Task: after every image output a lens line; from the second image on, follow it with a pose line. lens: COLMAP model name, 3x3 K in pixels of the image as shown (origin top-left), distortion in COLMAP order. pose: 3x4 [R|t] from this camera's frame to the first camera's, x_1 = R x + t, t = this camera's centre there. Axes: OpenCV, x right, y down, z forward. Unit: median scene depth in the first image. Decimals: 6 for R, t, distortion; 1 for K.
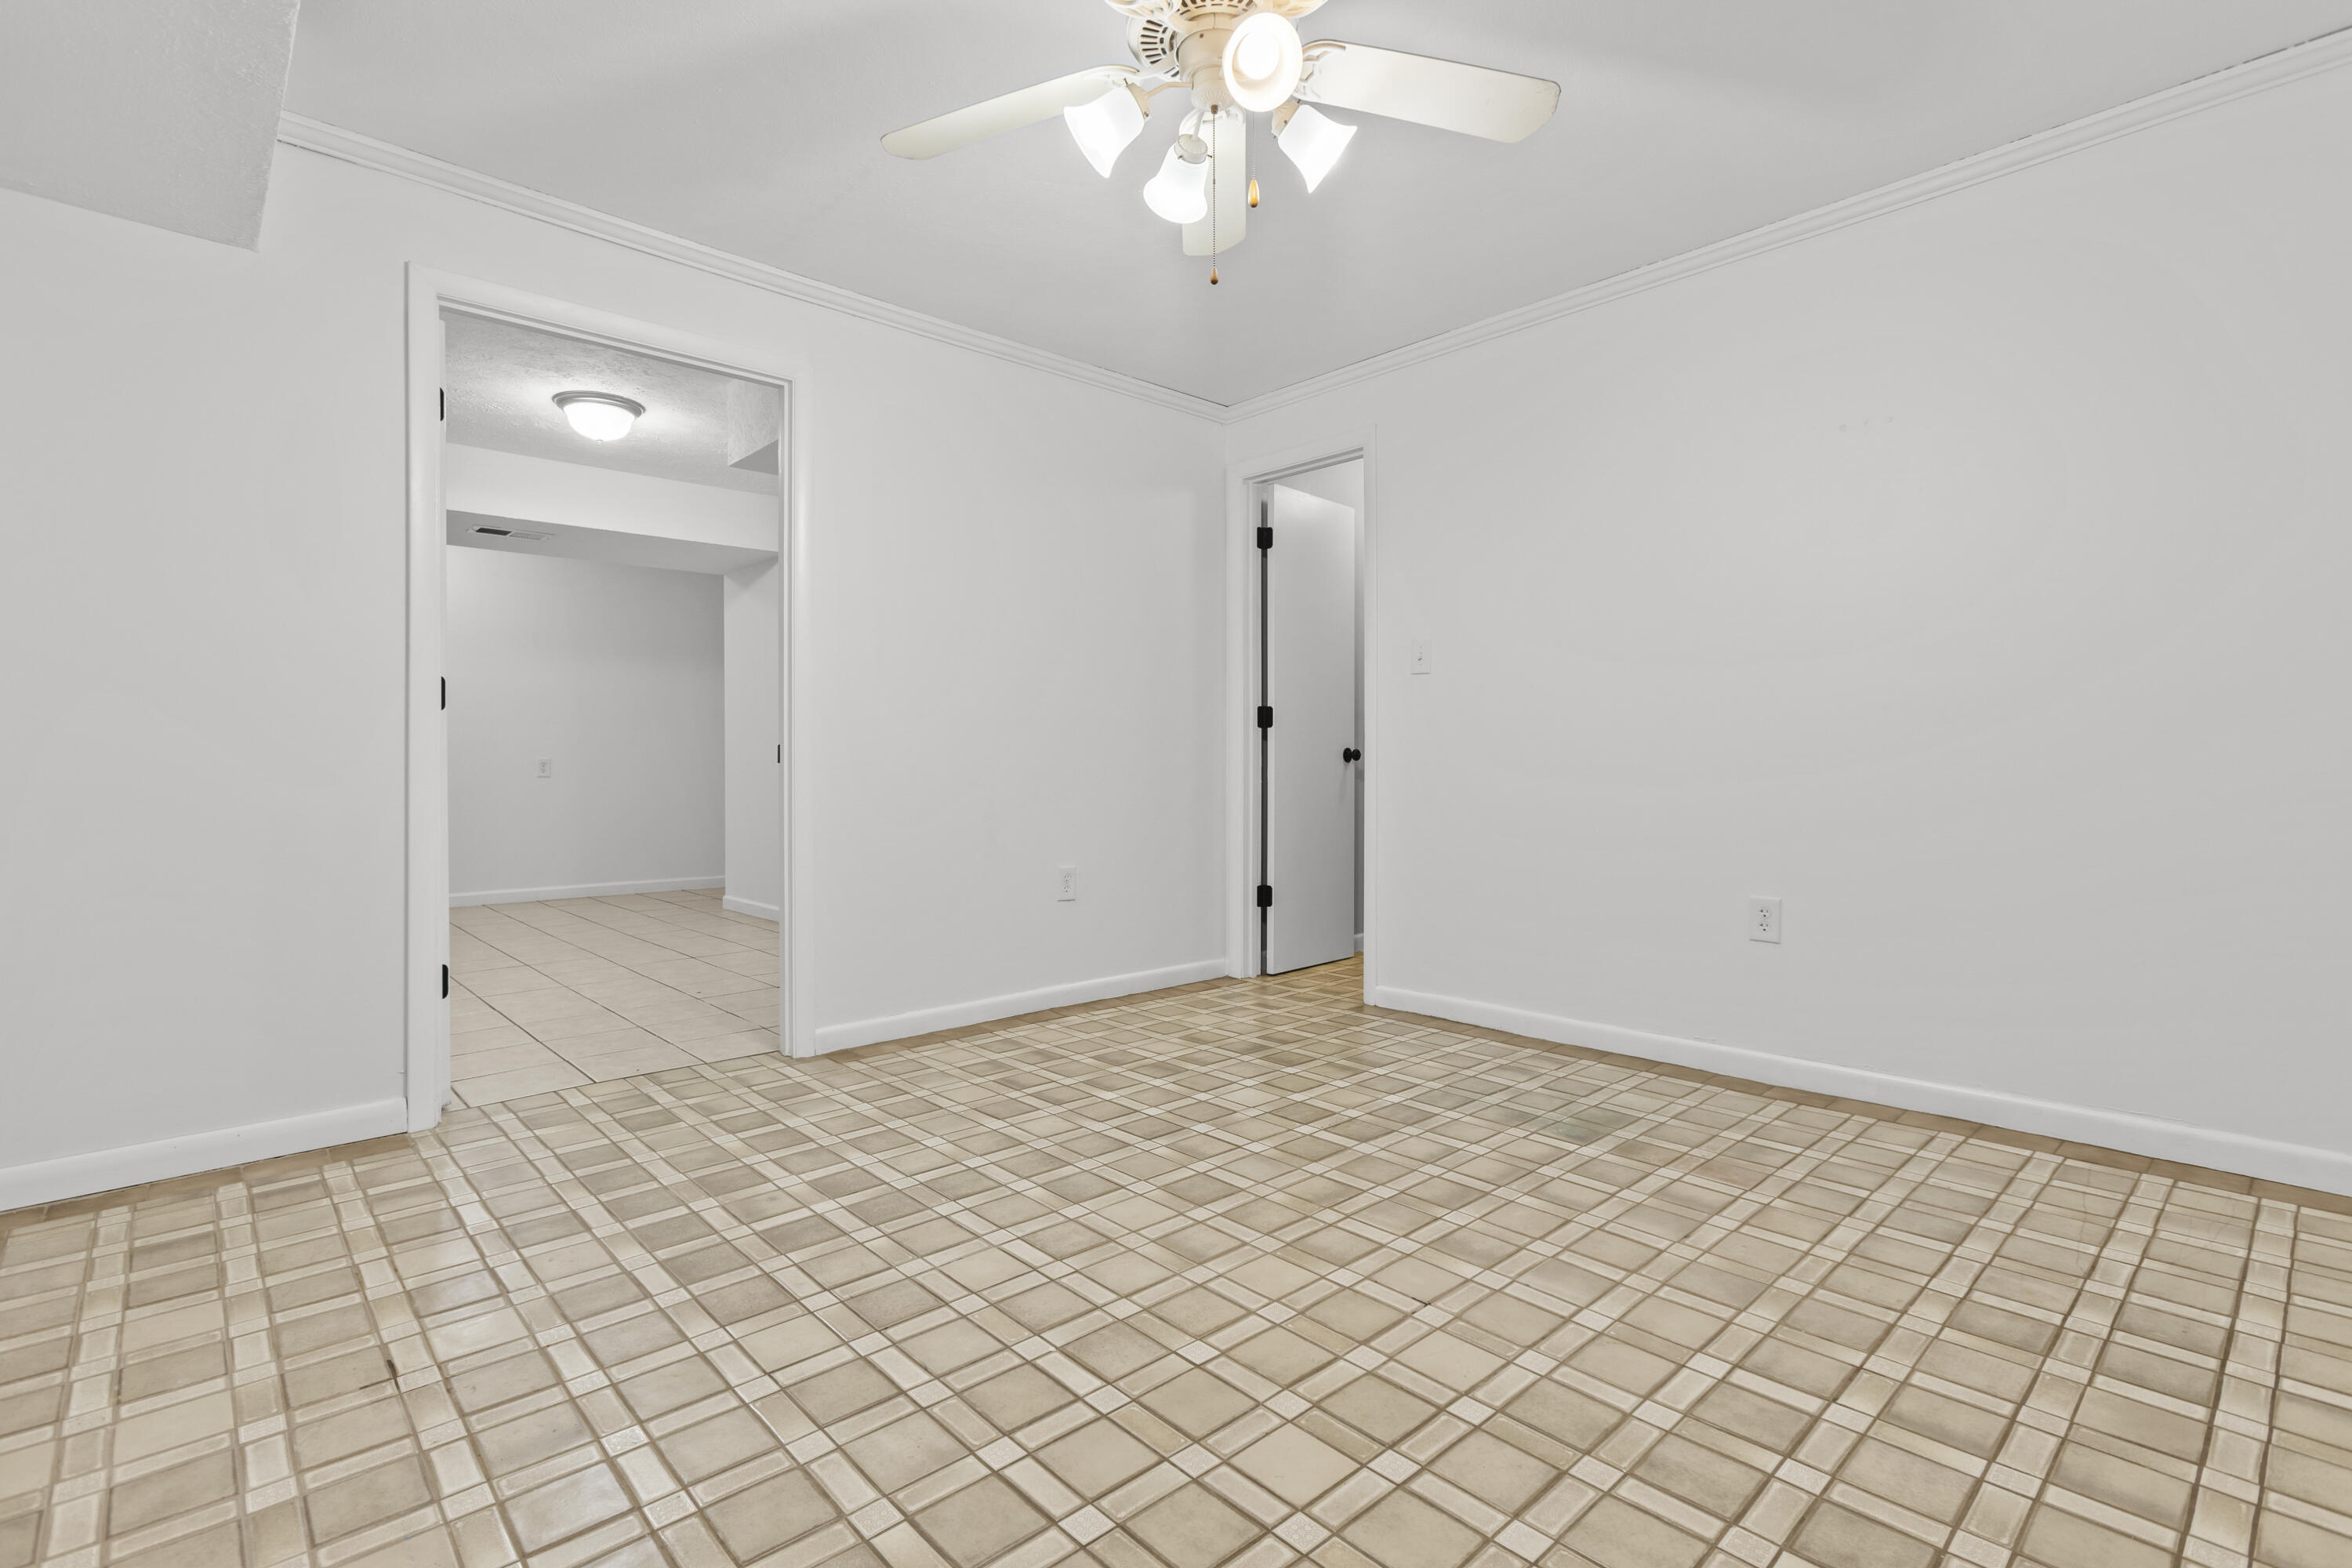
lens RADIAL K [[1090.6, 0, 1173.8], [0, 1090.6, 775.0], [0, 0, 1]] dist [0.001117, 0.000195]
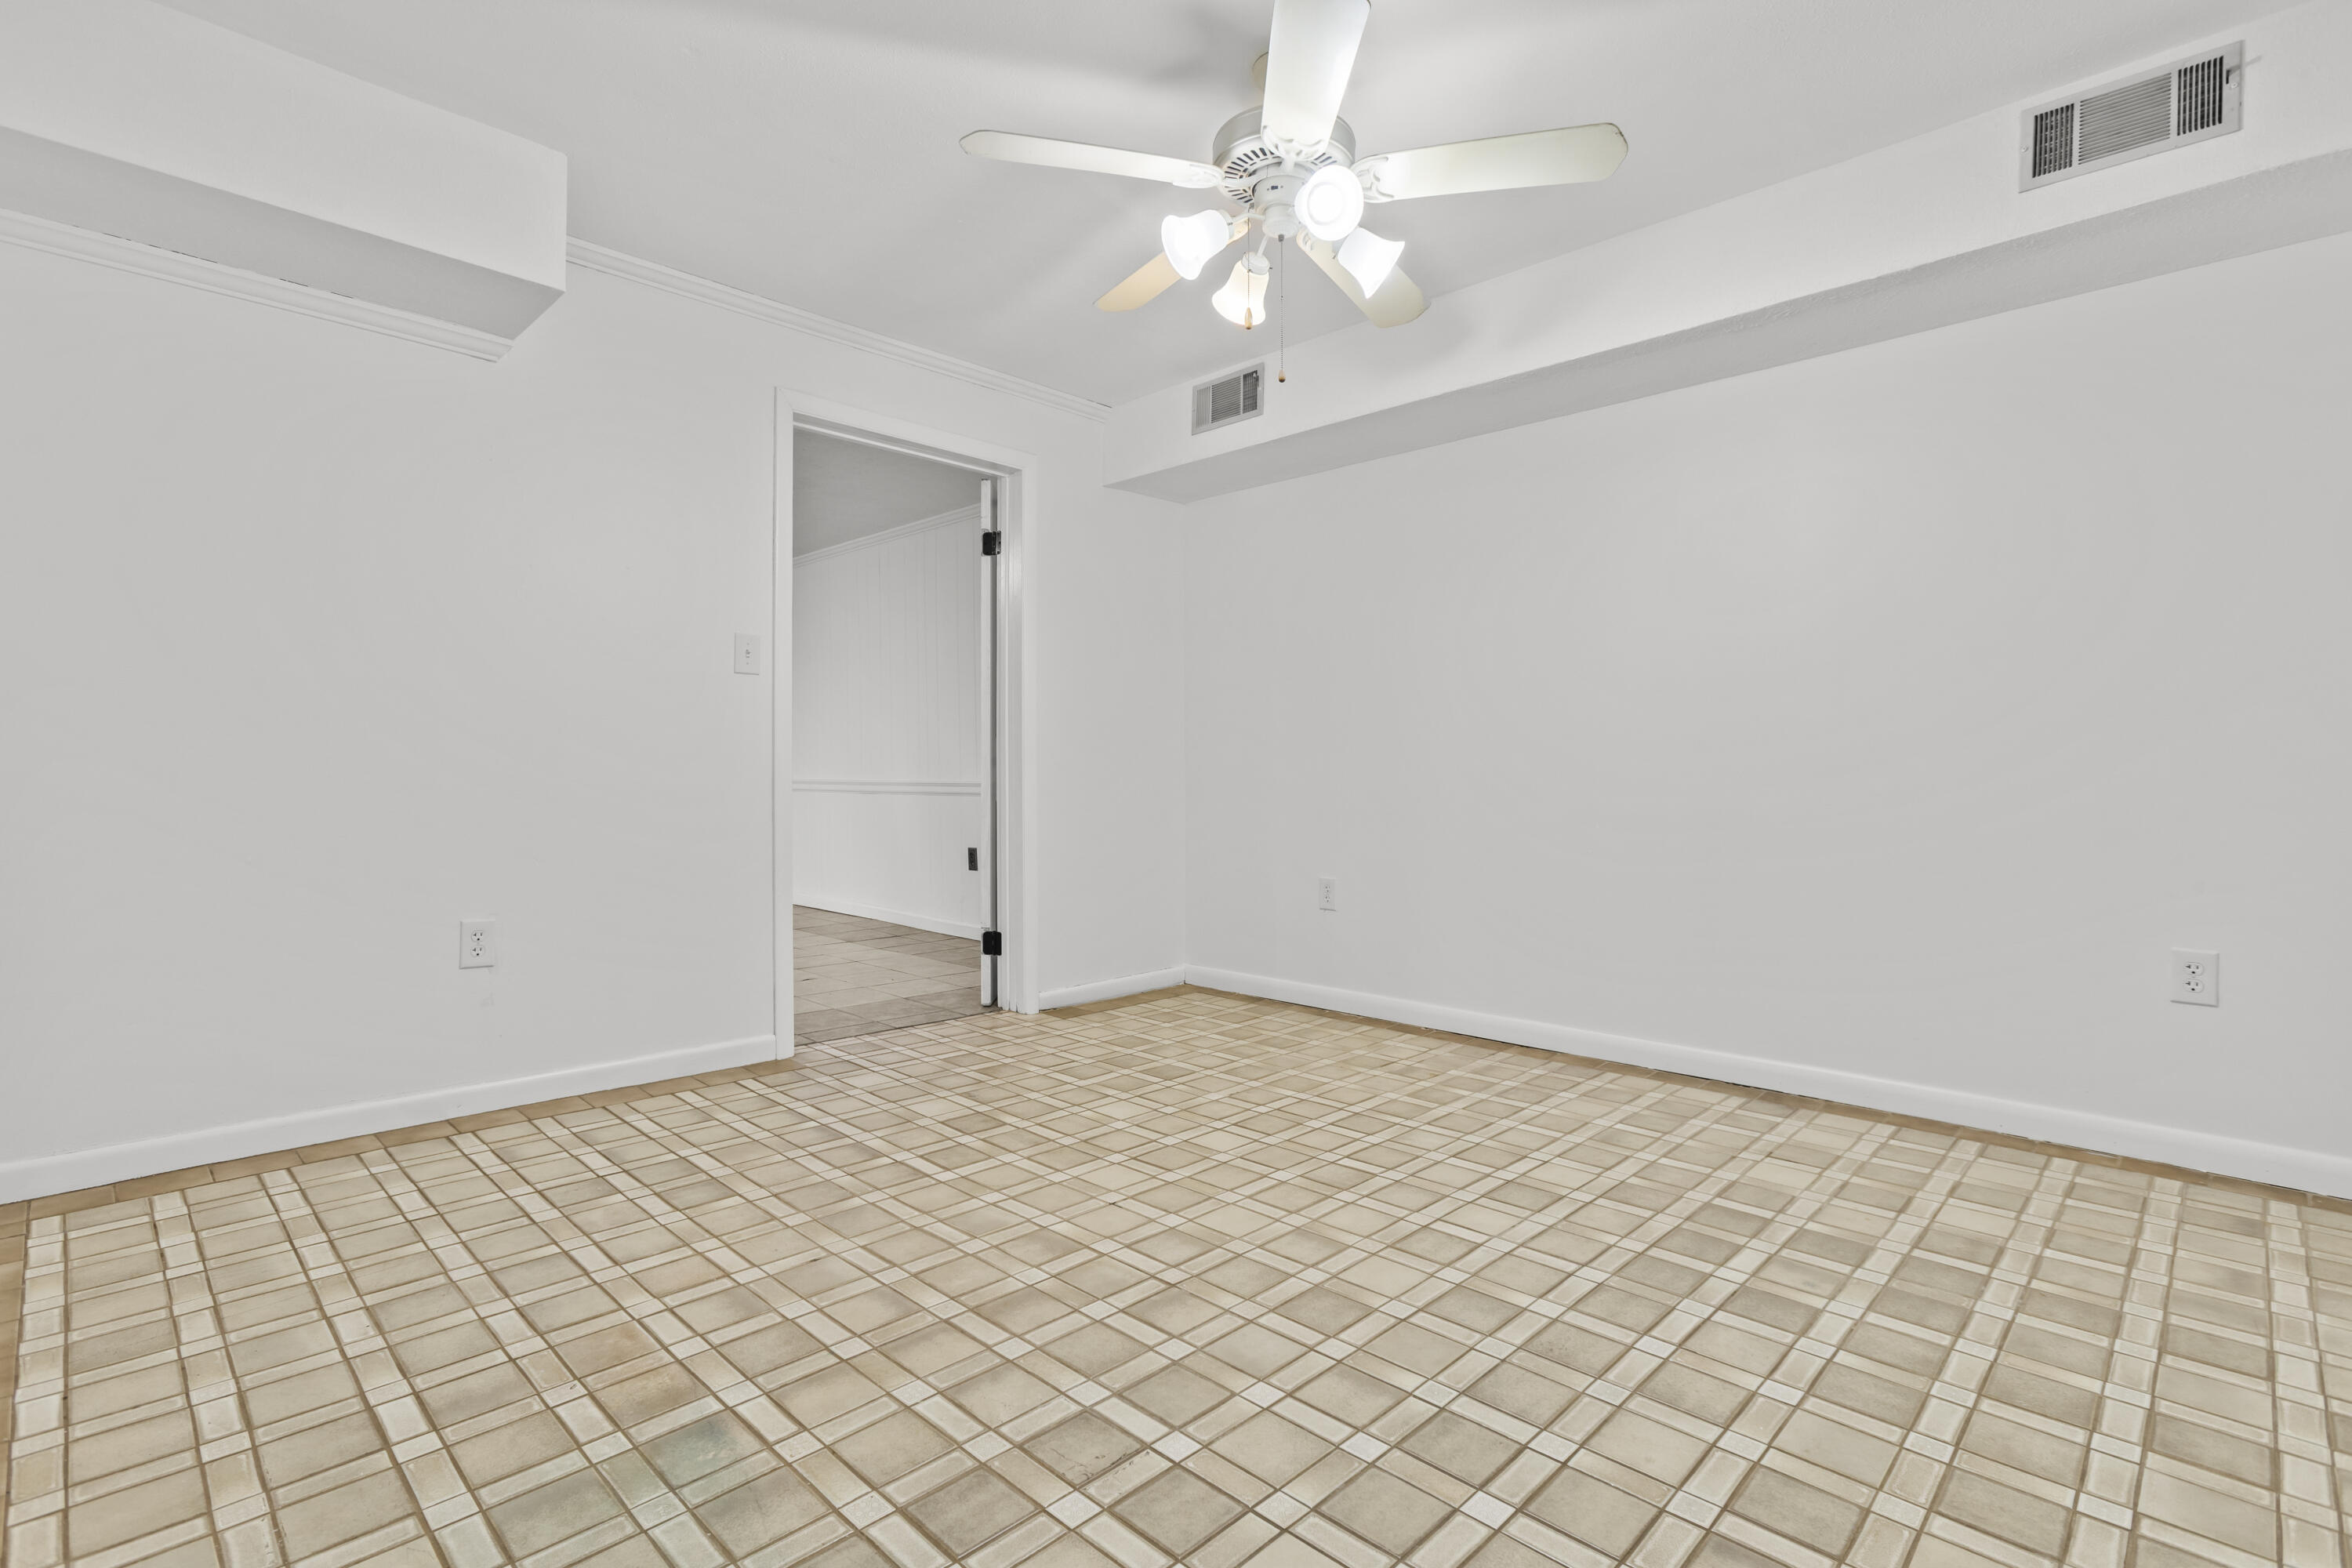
lens RADIAL K [[1090.6, 0, 1178.3], [0, 1090.6, 780.1], [0, 0, 1]] dist [0.001117, 0.000195]
pose [[-0.998849, -0.001024, -0.047958, 0.186970], [-0.001744, 0.999886, 0.014971, -0.025613], [0.047937, 0.015037, -0.998737, 1.958071]]
